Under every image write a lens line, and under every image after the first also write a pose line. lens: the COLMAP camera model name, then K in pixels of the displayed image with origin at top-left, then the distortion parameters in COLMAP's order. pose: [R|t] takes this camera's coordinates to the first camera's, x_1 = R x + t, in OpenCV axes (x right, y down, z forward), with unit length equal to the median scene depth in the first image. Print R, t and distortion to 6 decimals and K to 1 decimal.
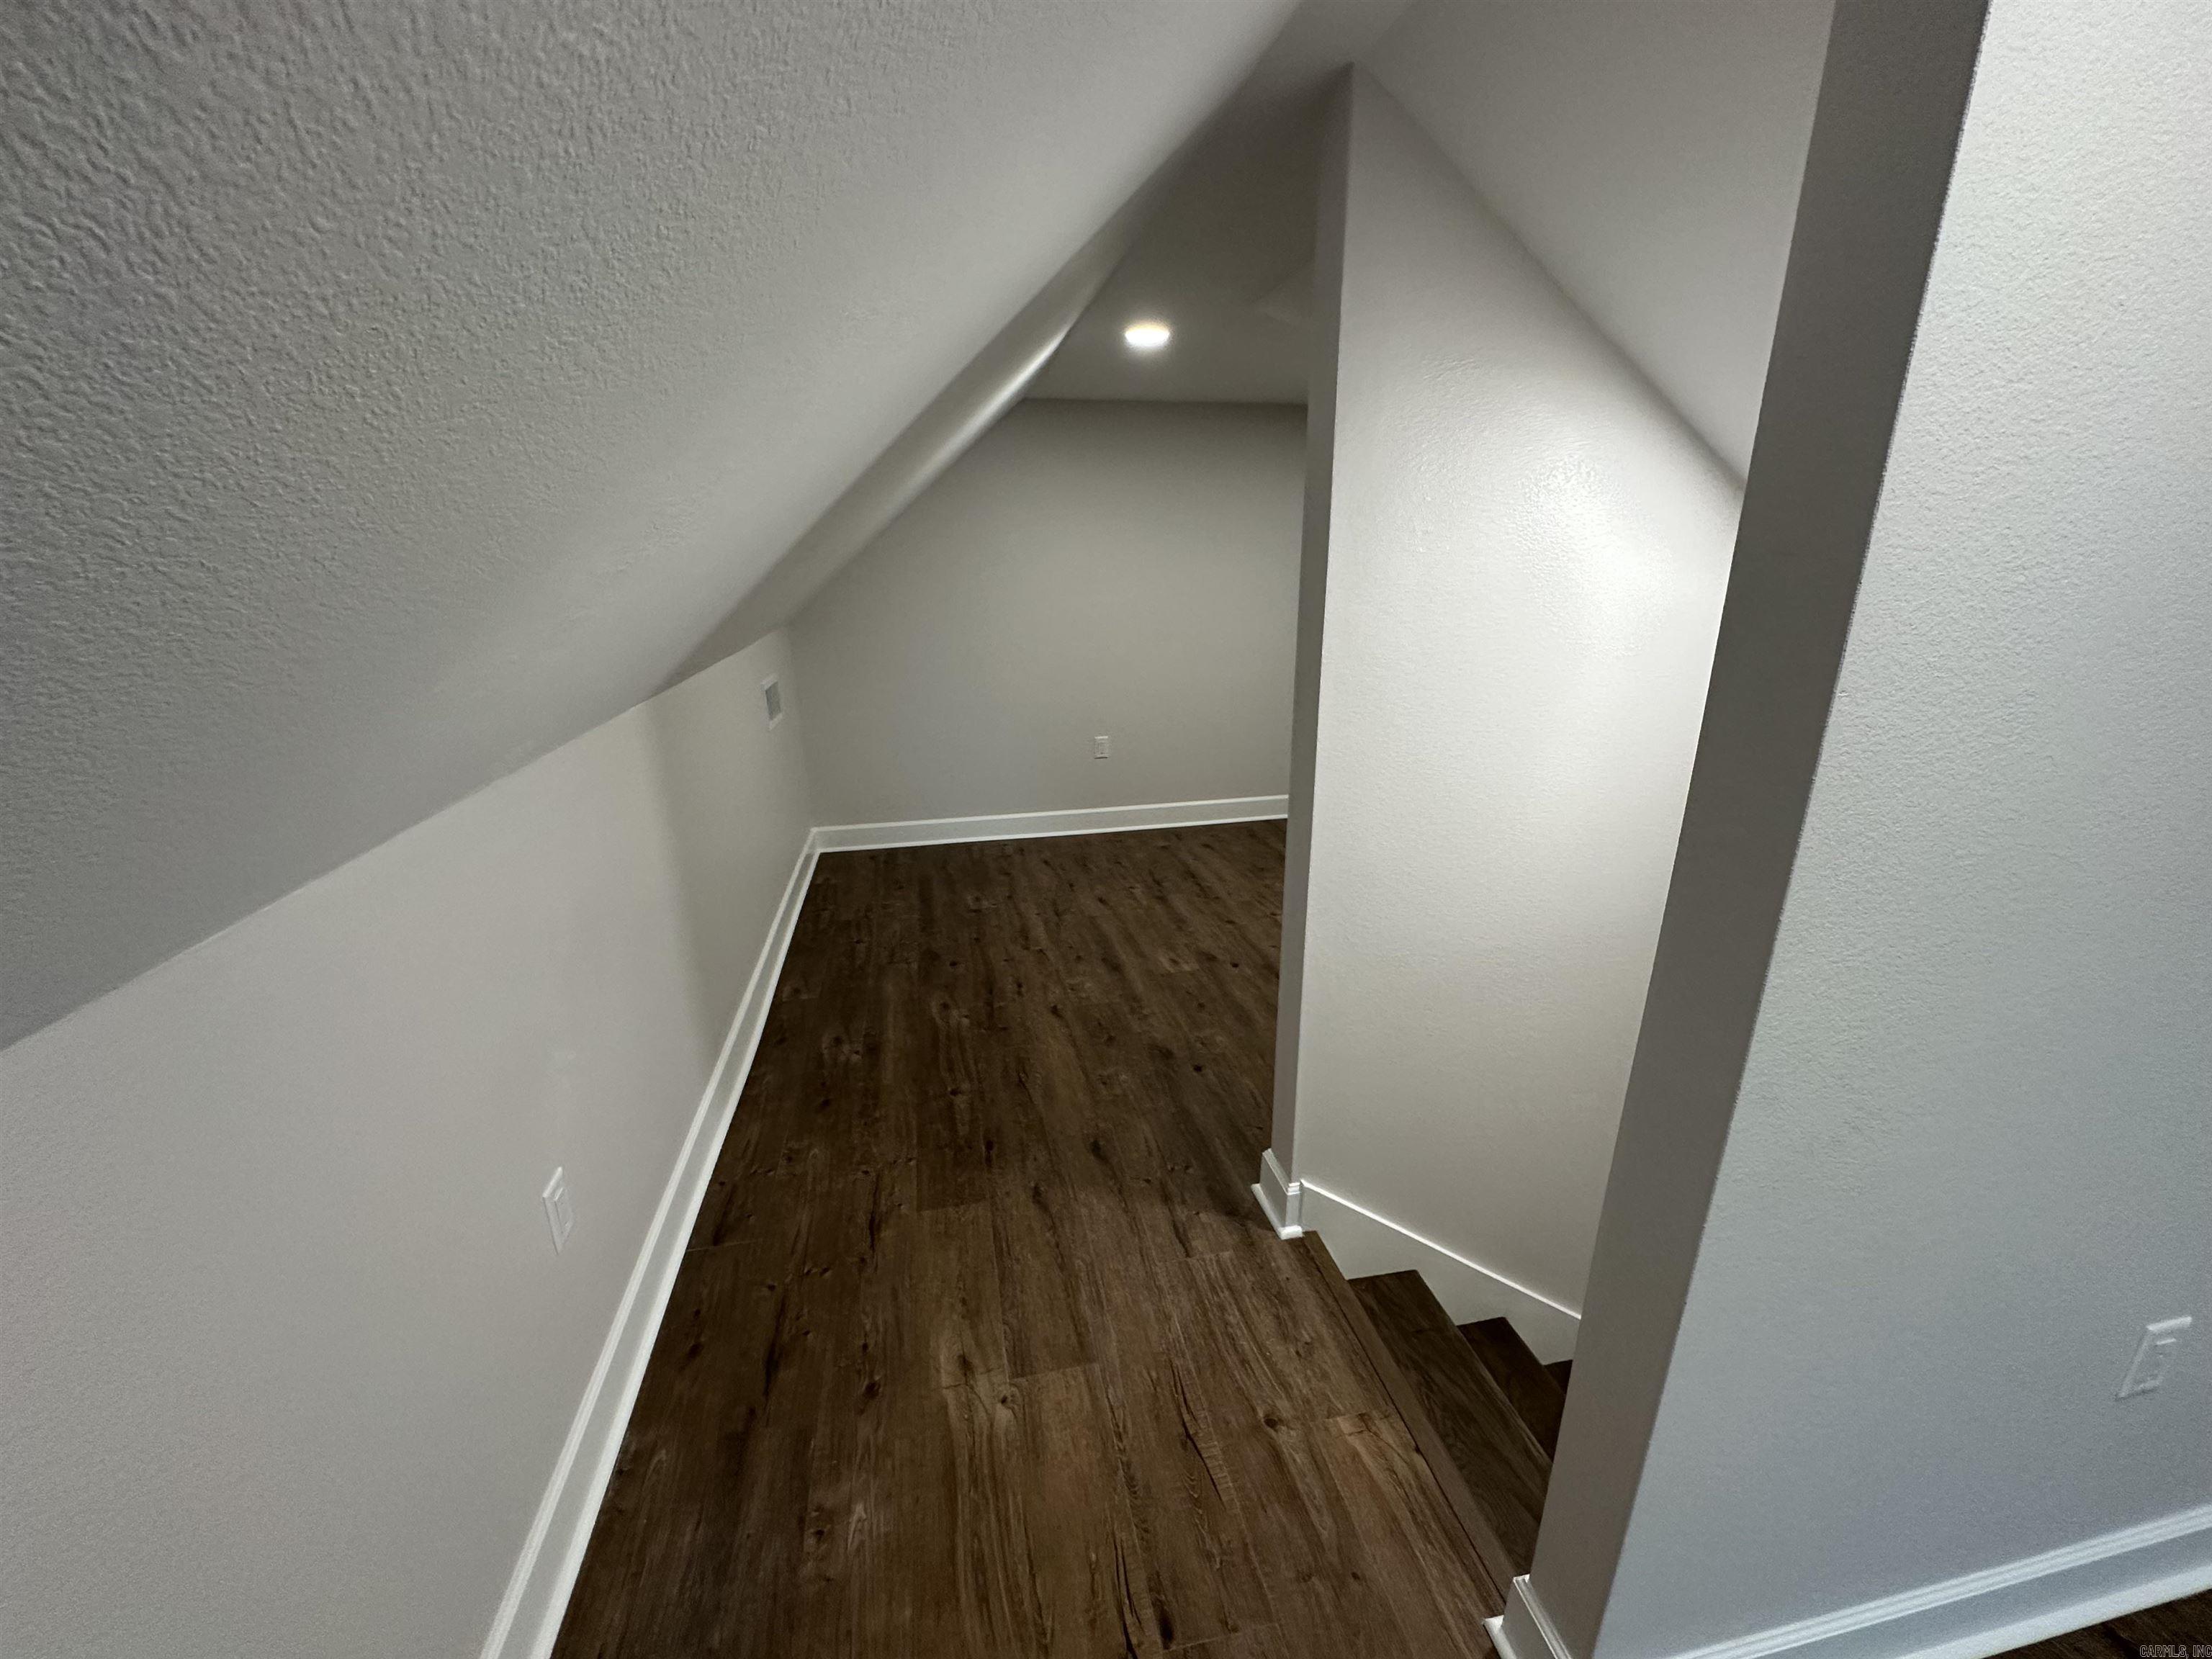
lens RADIAL K [[878.2, 0, 1112.9], [0, 878.2, 833.2], [0, 0, 1]] dist [-0.003976, 0.000523]
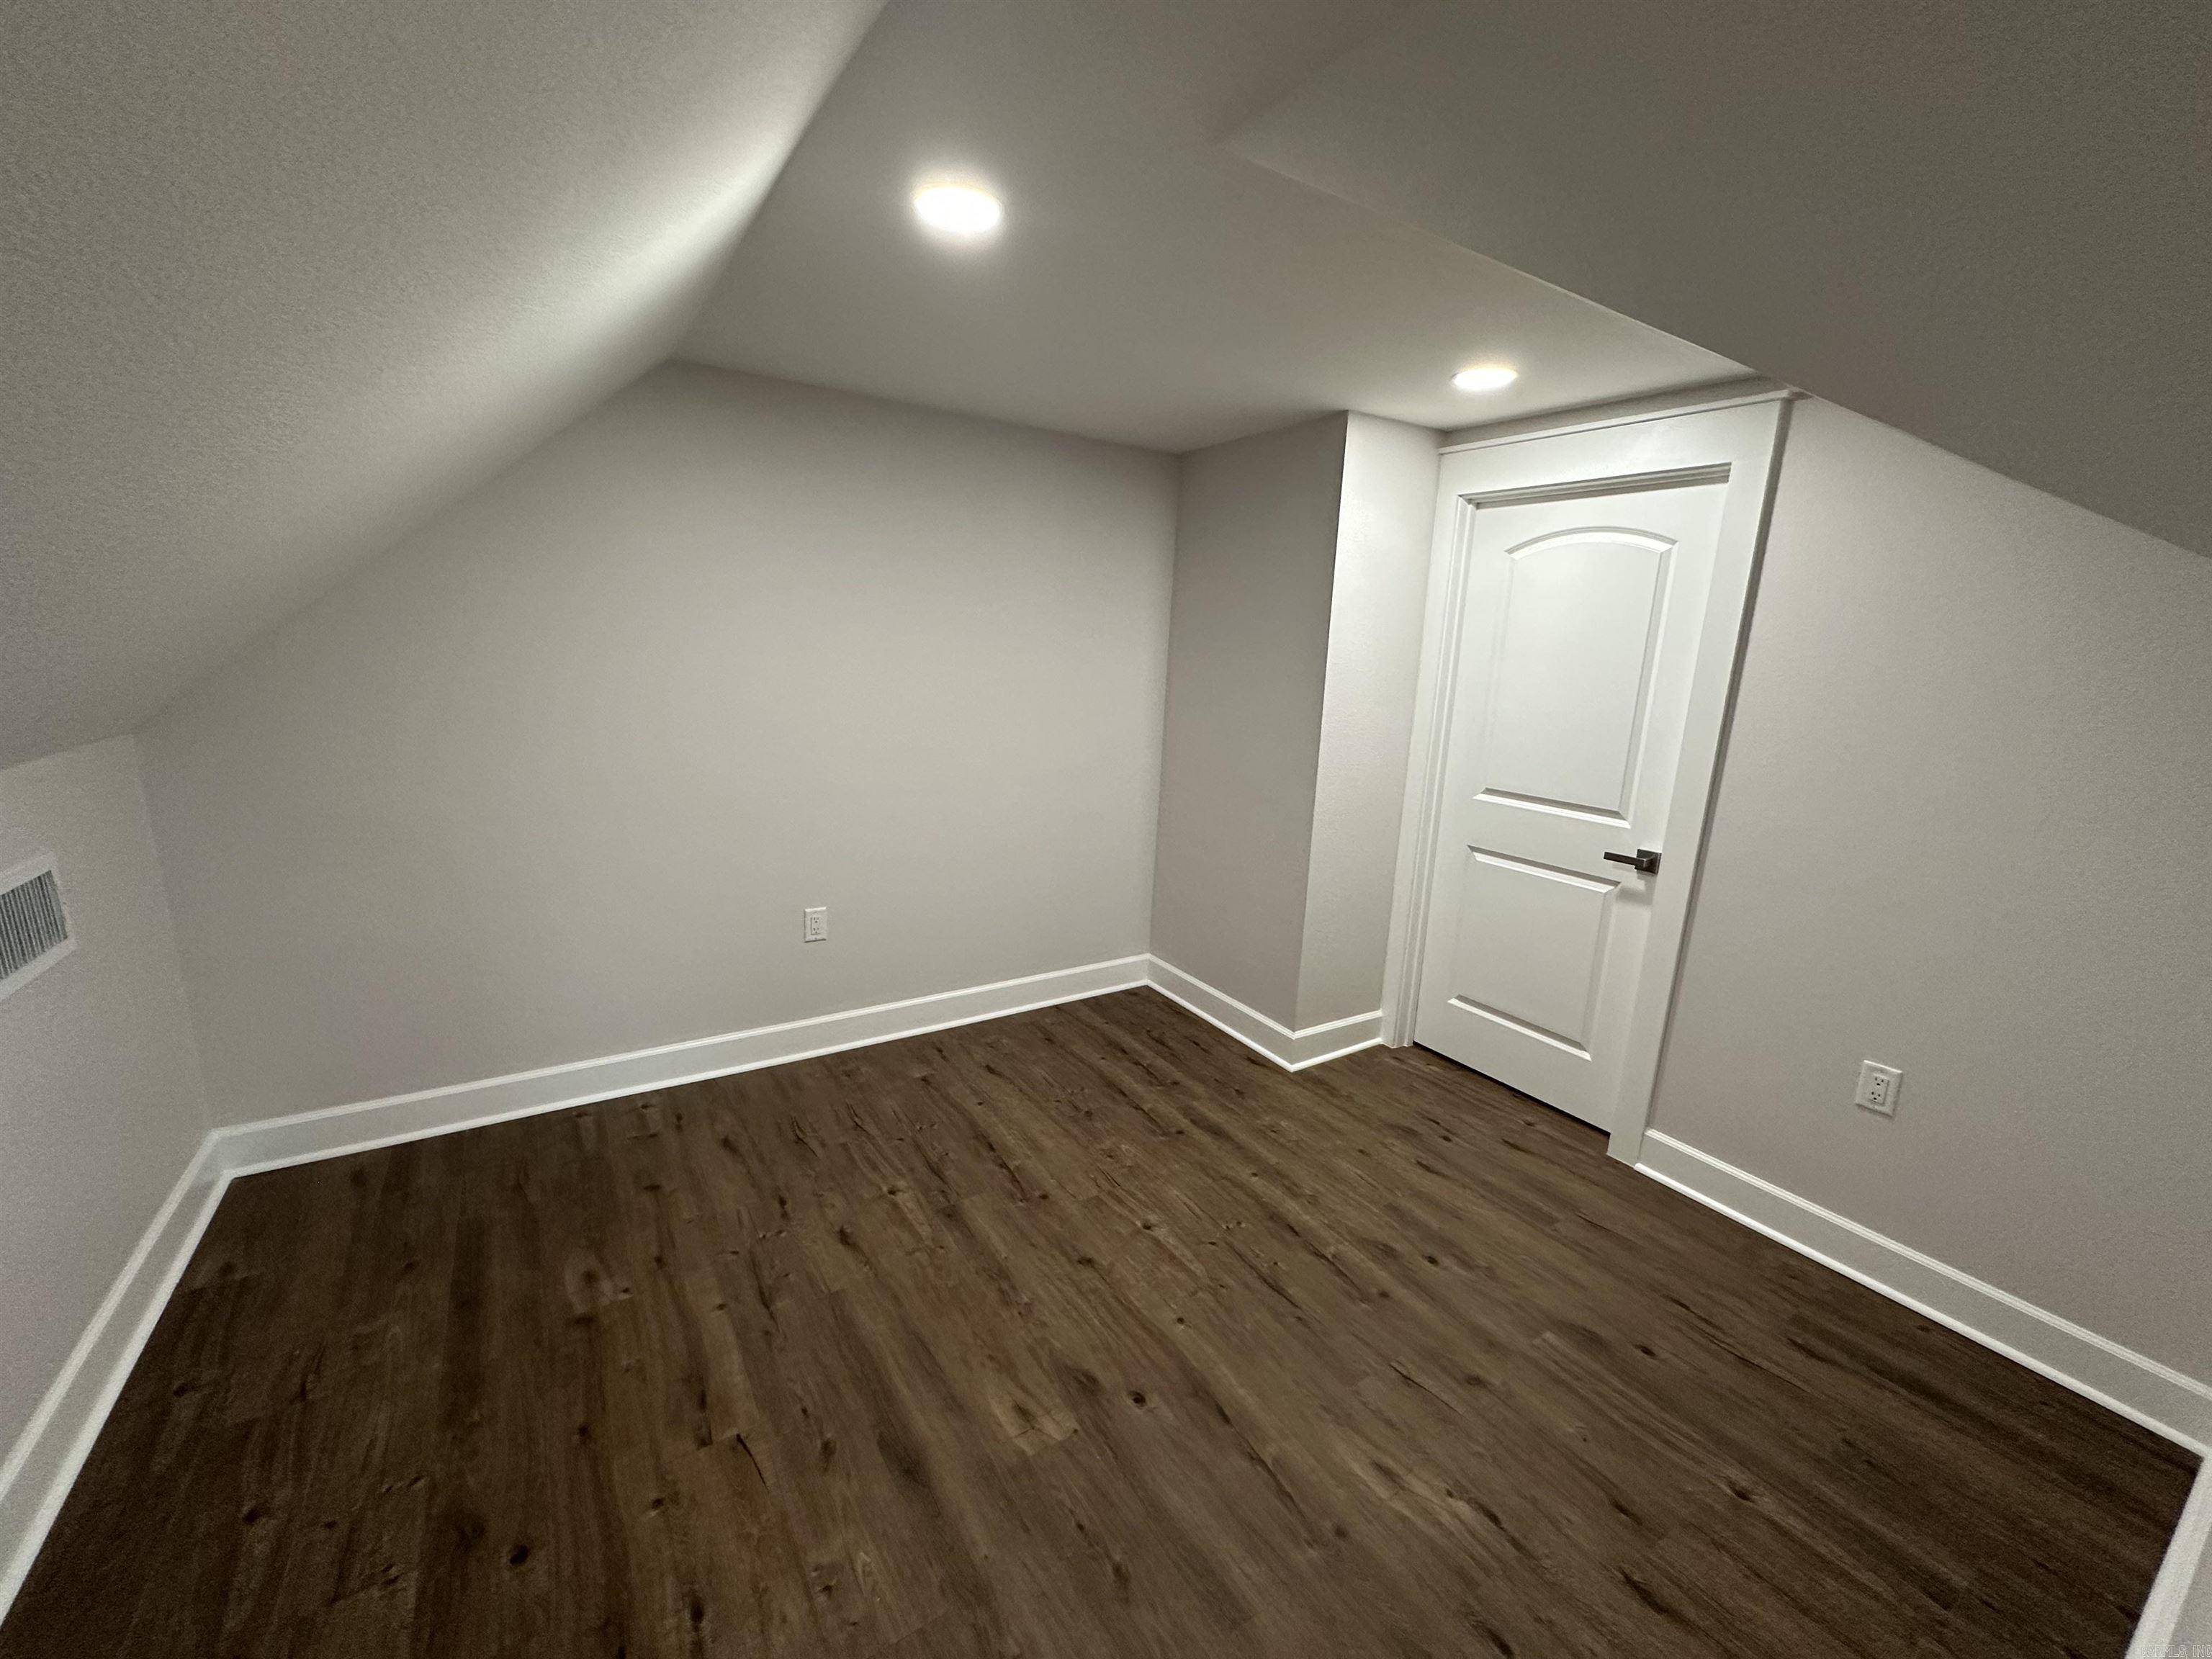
lens RADIAL K [[878.2, 0, 1093.2], [0, 878.2, 821.7], [0, 0, 1]] dist [-0.003976, 0.000523]
pose [[0.936706, -0.016265, 0.349738, -0.055792], [0.050152, 0.994852, -0.088057, -0.128492], [-0.346505, 0.100024, 0.932700, 0.410132]]
